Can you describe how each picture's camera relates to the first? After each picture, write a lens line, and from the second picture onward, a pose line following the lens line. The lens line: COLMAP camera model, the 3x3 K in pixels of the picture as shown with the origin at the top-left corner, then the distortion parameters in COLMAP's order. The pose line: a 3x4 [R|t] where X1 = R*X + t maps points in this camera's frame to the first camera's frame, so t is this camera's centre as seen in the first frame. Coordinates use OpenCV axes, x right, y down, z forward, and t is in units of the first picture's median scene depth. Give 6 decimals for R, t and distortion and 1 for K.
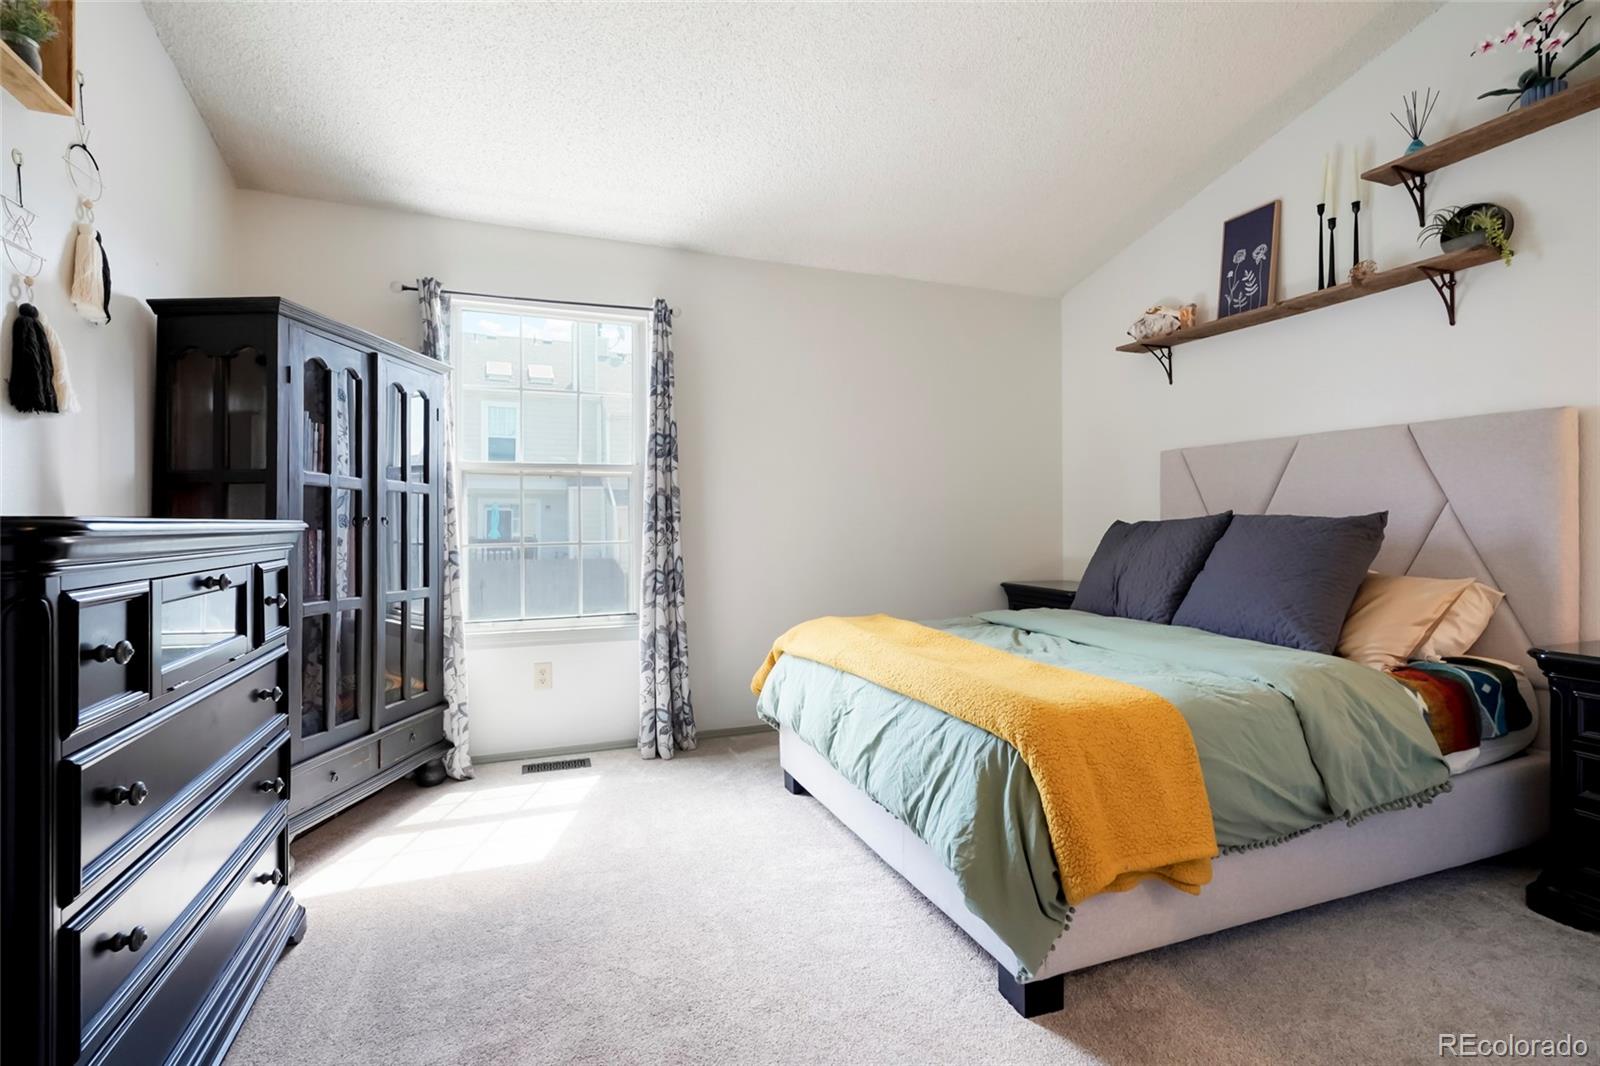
lens RADIAL K [[739.5, 0, 798.0], [0, 739.5, 524.7], [0, 0, 1]] dist [0.002153, 0.002506]
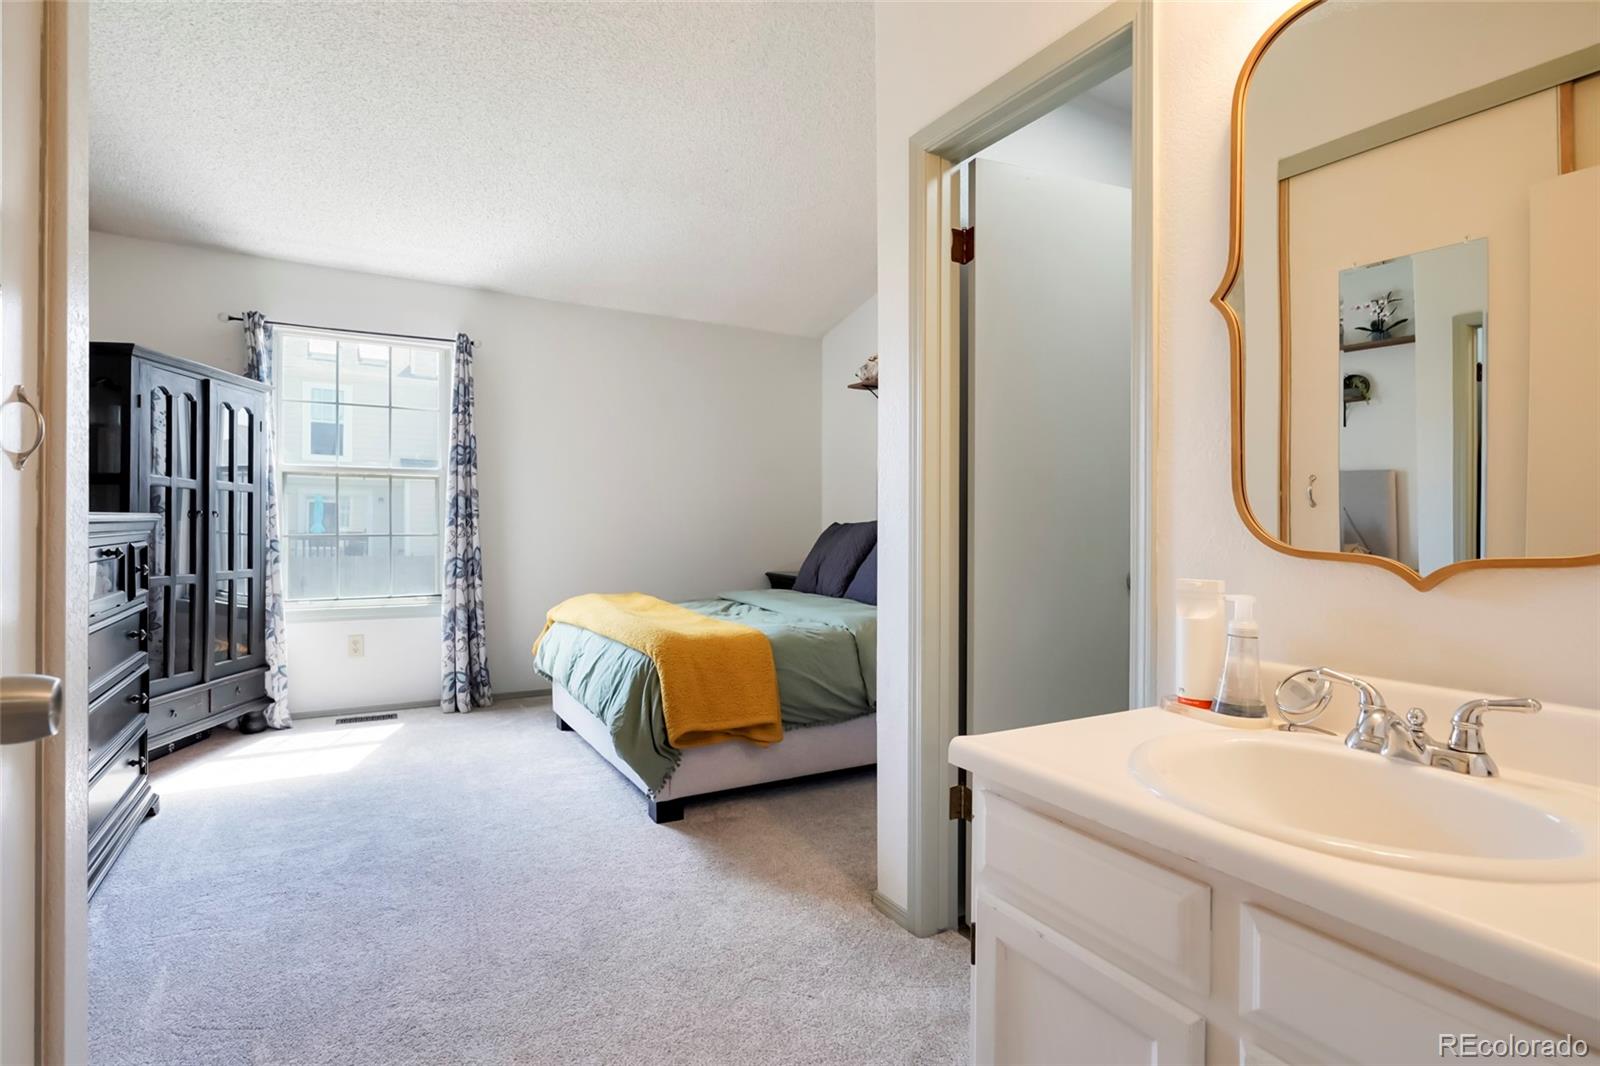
lens RADIAL K [[789.7, 0, 802.1], [0, 789.7, 536.2], [0, 0, 1]] dist [-0.001456, 0.001468]
pose [[0.987225, 0.011701, 0.158900, 0.194387], [-0.014217, 0.999791, 0.014708, -0.001394], [-0.158694, -0.016780, 0.987185, -0.442210]]
